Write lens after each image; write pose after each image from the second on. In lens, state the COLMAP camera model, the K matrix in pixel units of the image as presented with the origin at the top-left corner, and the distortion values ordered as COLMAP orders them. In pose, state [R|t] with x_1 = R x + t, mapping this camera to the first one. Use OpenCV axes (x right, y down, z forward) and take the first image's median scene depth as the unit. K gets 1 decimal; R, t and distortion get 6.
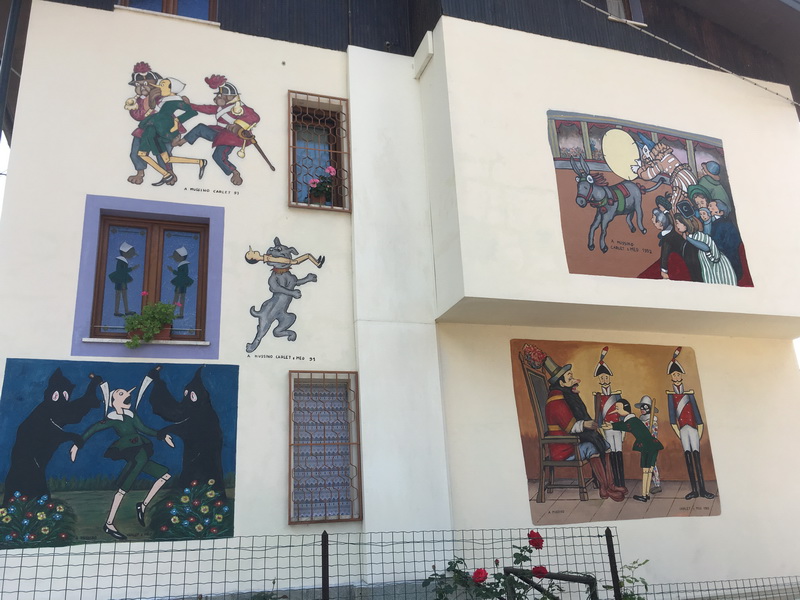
lens RADIAL K [[685.6, 0, 400.0], [0, 685.6, 300.0], [0, 0, 1]] dist [0.091287, -0.135798]
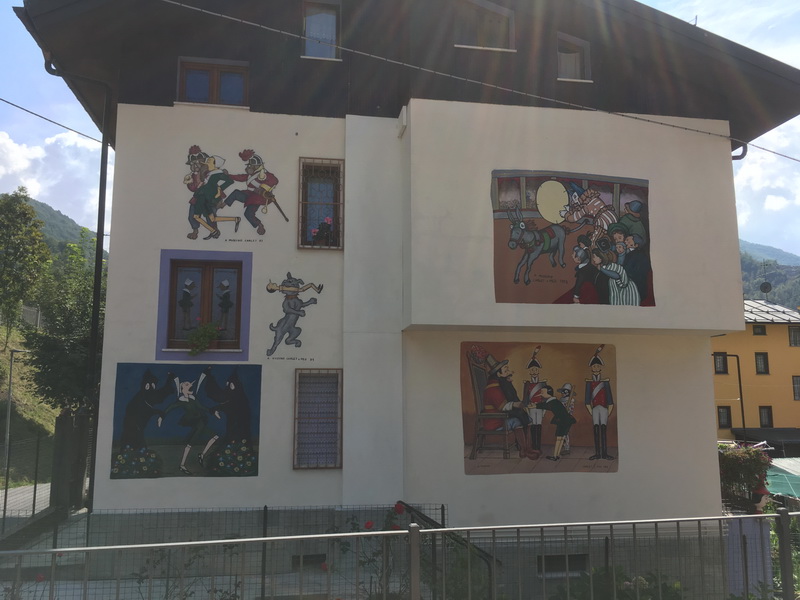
lens RADIAL K [[685.6, 0, 400.0], [0, 685.6, 300.0], [0, 0, 1]] dist [0.091287, -0.135798]
pose [[0.985714, 0.027027, -0.166247, 0.277923], [0.002800, 0.984276, 0.176616, -0.277798], [0.168406, -0.174559, 0.970138, -0.341613]]
